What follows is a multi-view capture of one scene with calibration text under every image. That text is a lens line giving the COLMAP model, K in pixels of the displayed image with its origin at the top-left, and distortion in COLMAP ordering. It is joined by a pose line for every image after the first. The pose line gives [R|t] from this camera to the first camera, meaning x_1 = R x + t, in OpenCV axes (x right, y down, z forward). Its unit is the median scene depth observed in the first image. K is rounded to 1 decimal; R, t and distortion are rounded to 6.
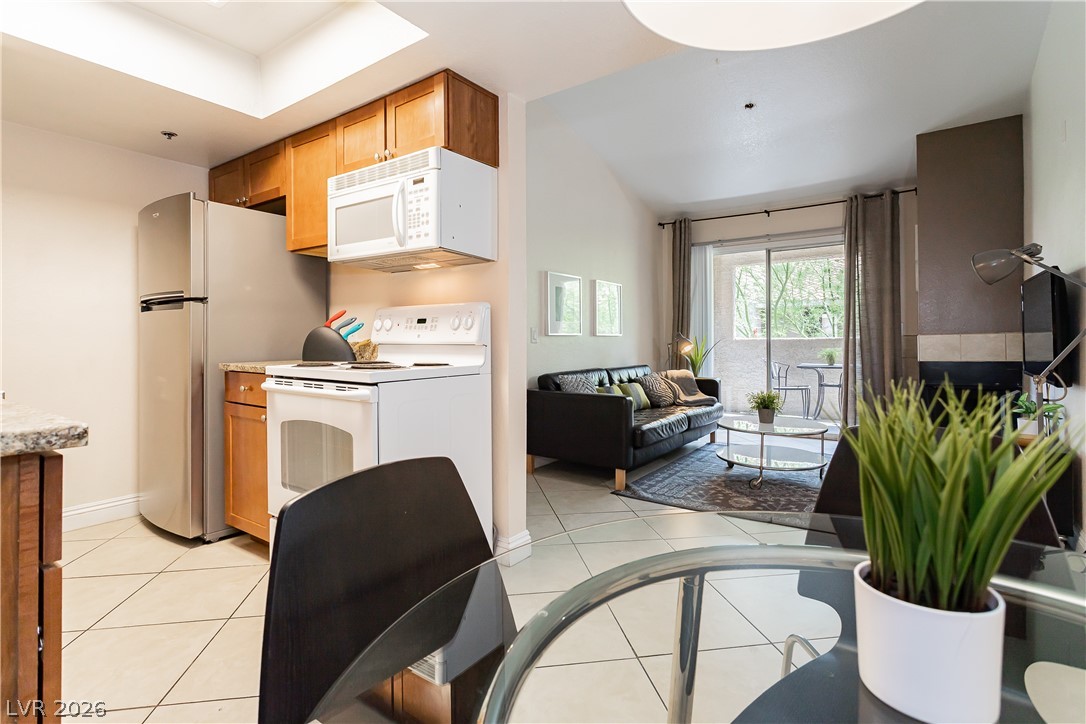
lens RADIAL K [[528.0, 0, 530.1], [0, 528.0, 345.2], [0, 0, 1]] dist [0.001440, 0.000404]
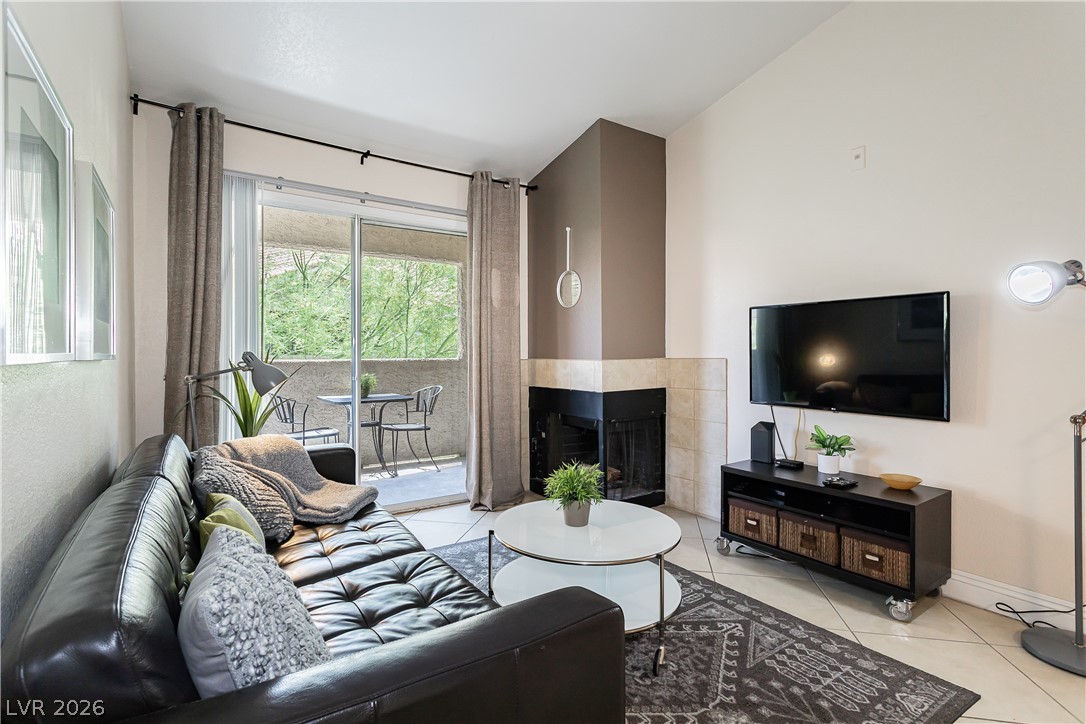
lens RADIAL K [[519.5, 0, 538.8], [0, 519.5, 347.0], [0, 0, 1]] dist [0.003623, 0.001092]
pose [[0.334440, 0.019390, 0.942217, -0.093832], [0.003645, 0.999754, -0.021868, -0.032632], [-0.942410, 0.010748, 0.334288, 1.213613]]
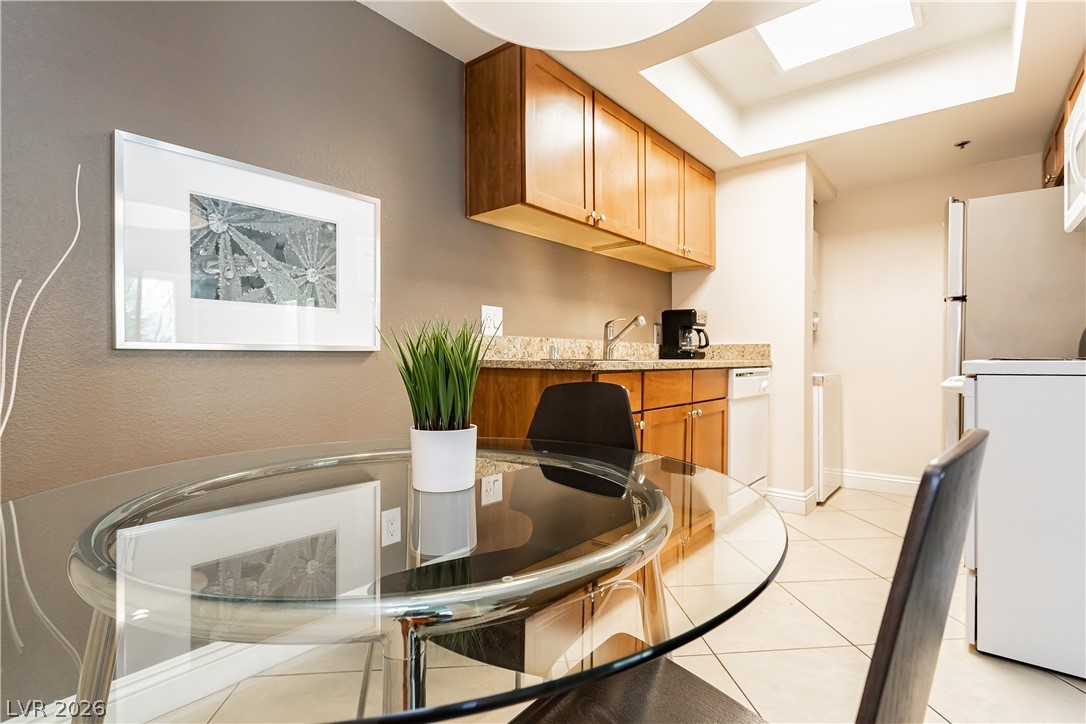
lens RADIAL K [[524.3, 0, 549.3], [0, 524.3, 366.8], [0, 0, 1]] dist [-0.003333, 0.000128]
pose [[-0.042684, 0.017431, -0.998937, 0.411766], [-0.007606, 0.999813, 0.017771, 0.034152], [0.999060, 0.008356, -0.042544, 0.230746]]
